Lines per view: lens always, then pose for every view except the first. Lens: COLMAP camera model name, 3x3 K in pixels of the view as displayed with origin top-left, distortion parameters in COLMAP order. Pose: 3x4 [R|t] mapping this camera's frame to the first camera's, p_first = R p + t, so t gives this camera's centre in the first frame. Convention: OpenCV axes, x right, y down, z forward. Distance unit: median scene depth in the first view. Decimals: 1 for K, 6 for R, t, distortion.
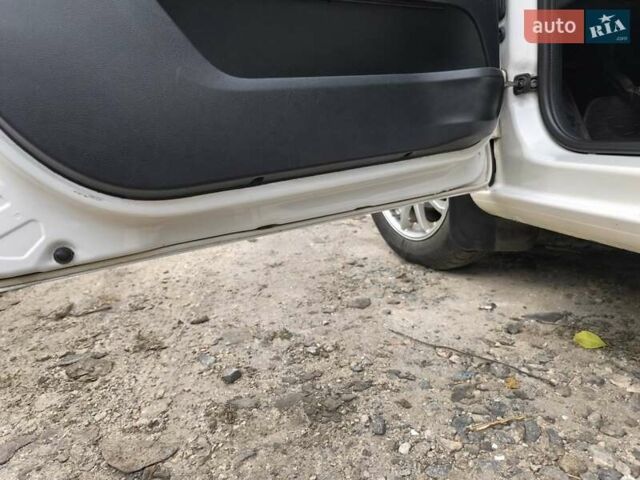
lens RADIAL K [[449.9, 0, 320.0], [0, 449.9, 240.0], [0, 0, 1]] dist [0.048553, -0.053094]
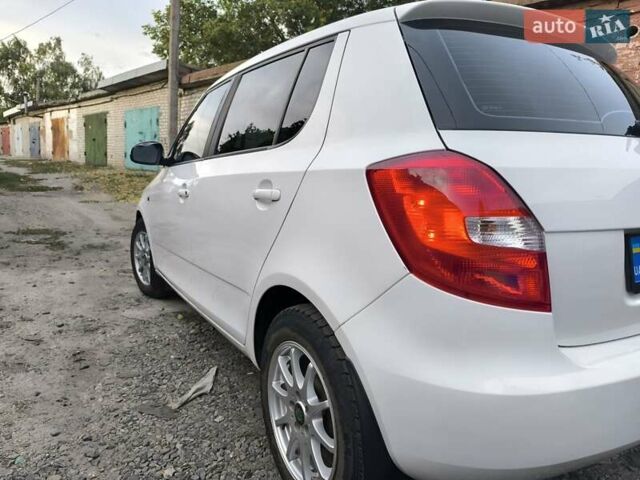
lens RADIAL K [[457.7, 0, 320.0], [0, 457.7, 240.0], [0, 0, 1]] dist [-0.004920, -0.004653]
pose [[0.939716, 0.072350, 0.334215, 0.316422], [-0.037699, 0.993323, -0.109032, -0.013498], [-0.339872, 0.089859, 0.936169, -2.102975]]
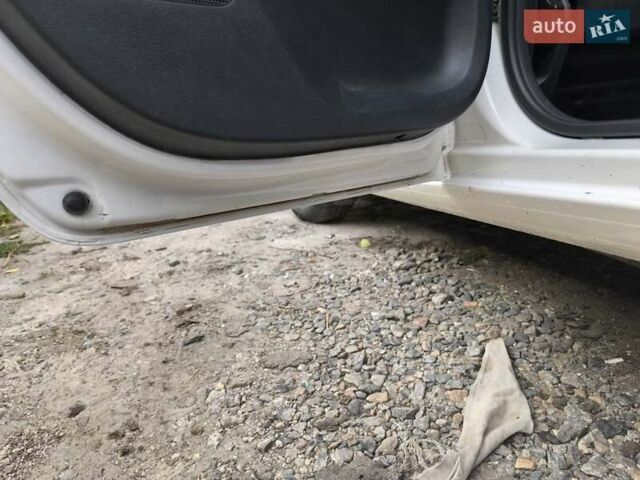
lens RADIAL K [[449.9, 0, 320.0], [0, 449.9, 240.0], [0, 0, 1]] dist [0.048553, -0.053094]
pose [[0.999424, -0.016517, 0.029631, 0.281208], [0.016920, 0.999767, -0.013396, 0.183584], [-0.029403, 0.013890, 0.999471, -0.712650]]
